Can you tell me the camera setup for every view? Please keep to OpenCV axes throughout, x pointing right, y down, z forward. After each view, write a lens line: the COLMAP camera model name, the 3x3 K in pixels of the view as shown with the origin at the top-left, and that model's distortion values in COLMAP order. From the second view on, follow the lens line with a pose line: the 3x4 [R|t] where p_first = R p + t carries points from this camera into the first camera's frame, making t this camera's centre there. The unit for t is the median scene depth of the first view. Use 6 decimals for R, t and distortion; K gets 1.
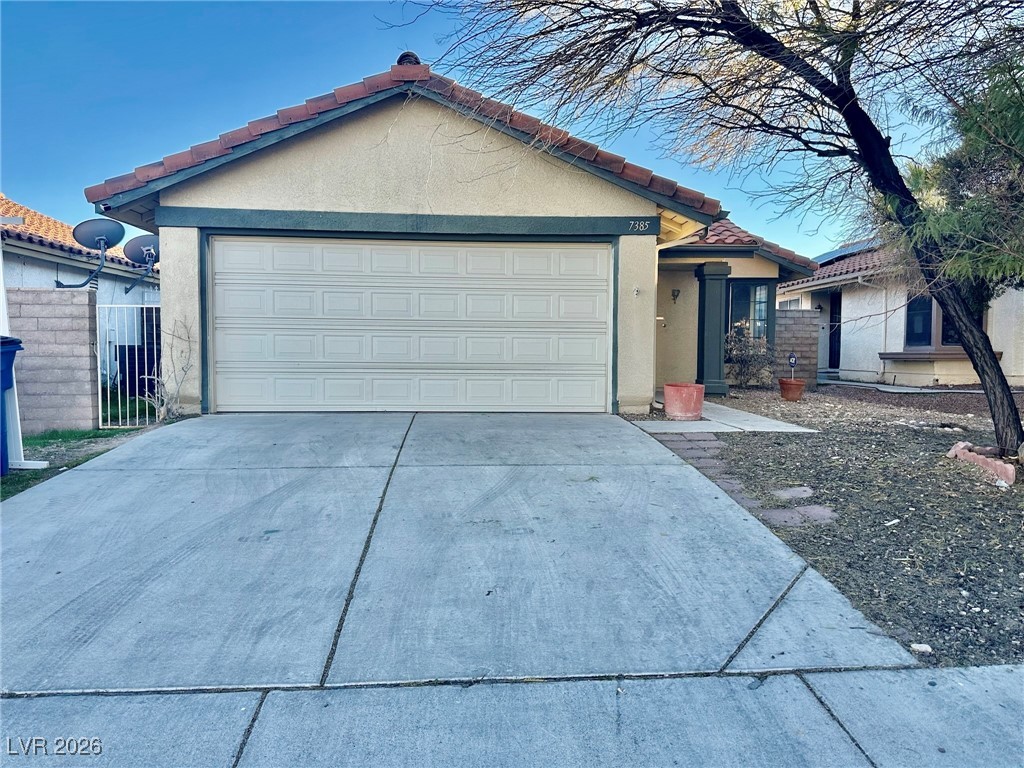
lens RADIAL K [[724.9, 0, 513.0], [0, 724.9, 390.4], [0, 0, 1]] dist [-0.000977, -0.005943]
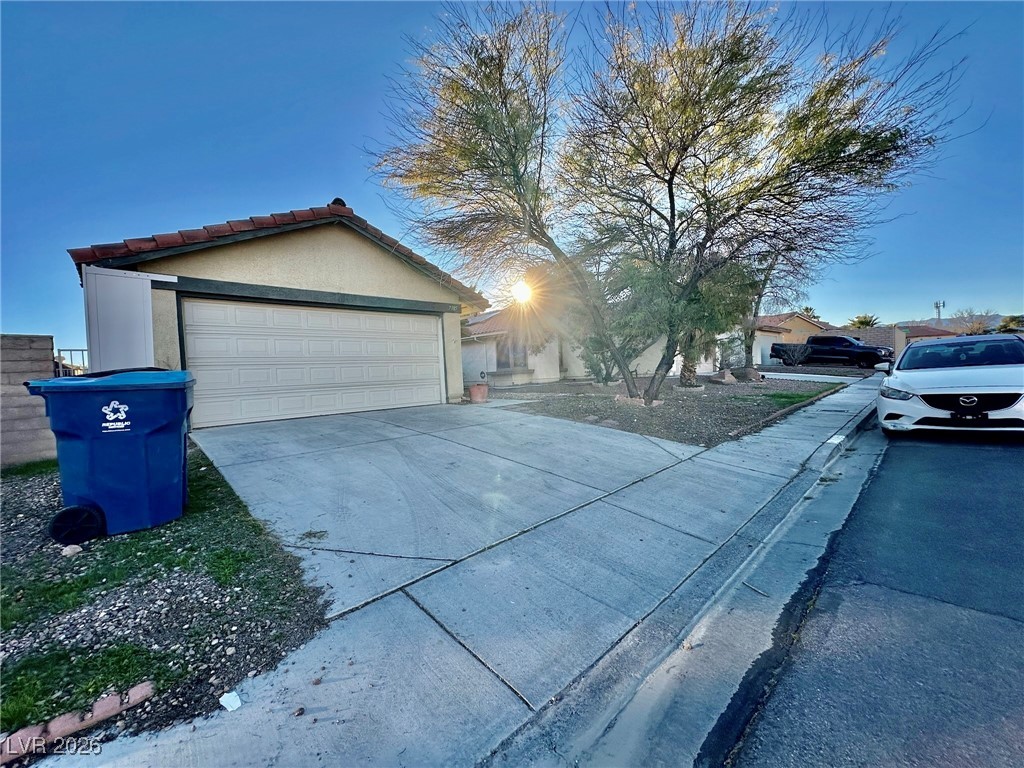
lens RADIAL K [[409.5, 0, 512.0], [0, 409.5, 384.0], [0, 0, 1]] dist [-0.001099, -0.000139]
pose [[0.763600, -0.060285, 0.642869, -0.465300], [0.088971, 0.995958, -0.012284, 0.009948], [-0.639530, 0.066576, 0.765878, 0.044577]]
